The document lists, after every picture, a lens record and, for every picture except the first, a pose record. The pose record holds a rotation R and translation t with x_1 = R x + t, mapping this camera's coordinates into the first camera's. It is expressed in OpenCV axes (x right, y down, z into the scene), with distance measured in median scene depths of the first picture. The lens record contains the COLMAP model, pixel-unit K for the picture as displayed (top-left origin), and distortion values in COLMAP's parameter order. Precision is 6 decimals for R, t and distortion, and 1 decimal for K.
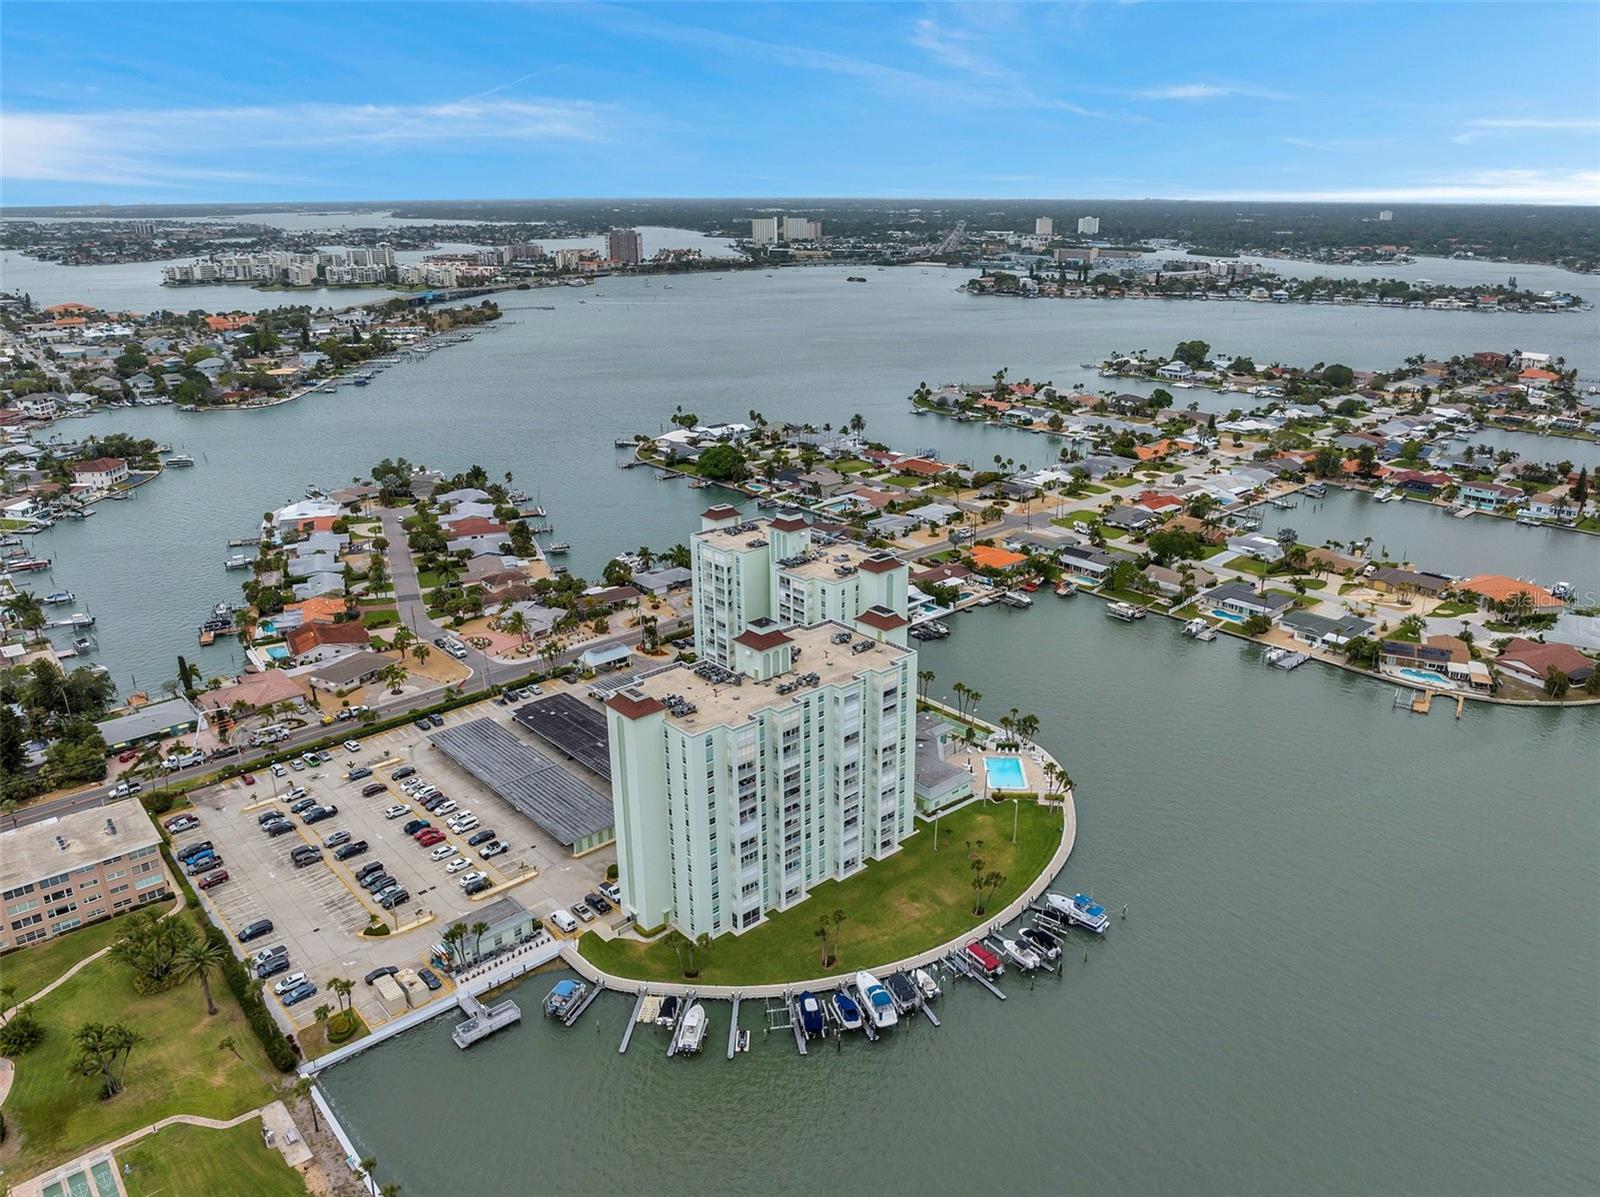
lens RADIAL K [[1110.2, 0, 789.5], [0, 1110.2, 608.1], [0, 0, 1]] dist [-0.041146, -0.003123]
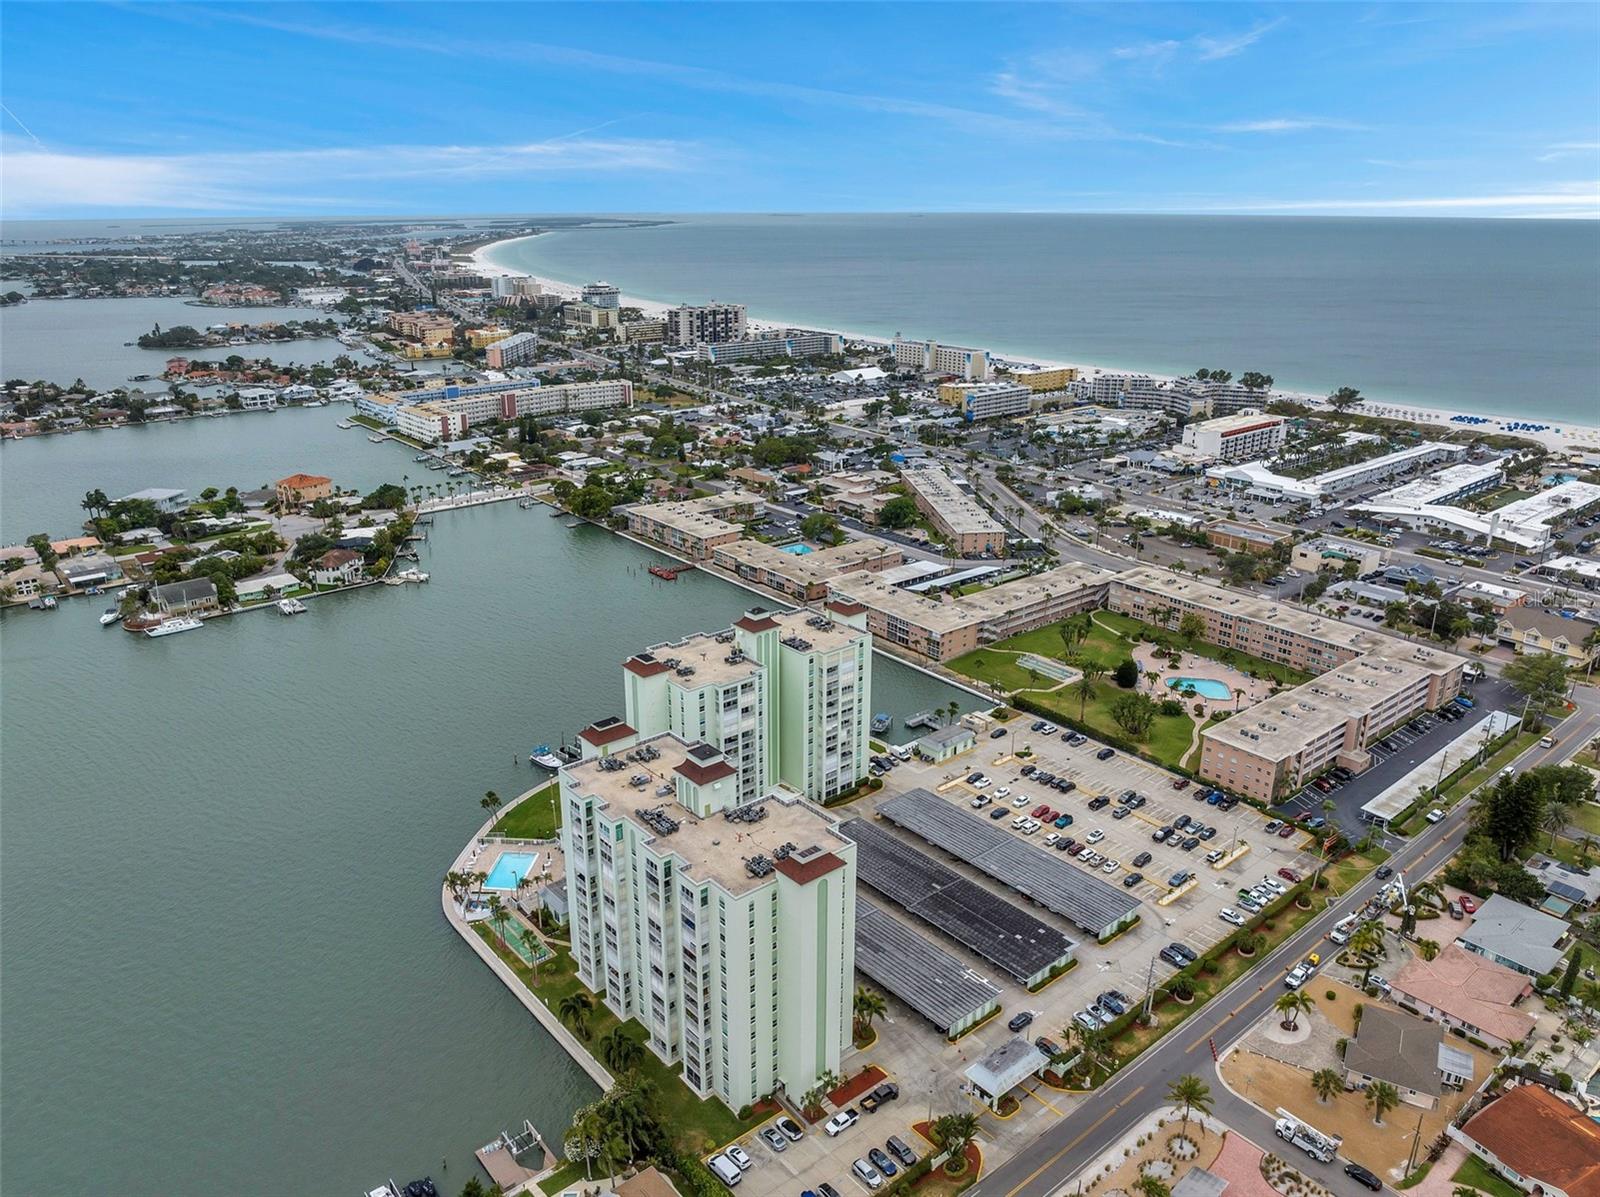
lens RADIAL K [[1131.0, 0, 800.0], [0, 1131.0, 598.5], [0, 0, 1]] dist [-0.036442, 0.006809]
pose [[-0.999563, 0.004546, 0.029210, -0.114738], [0.021993, 0.774622, 0.632042, -0.861600], [-0.019754, 0.632408, -0.774384, 2.082283]]
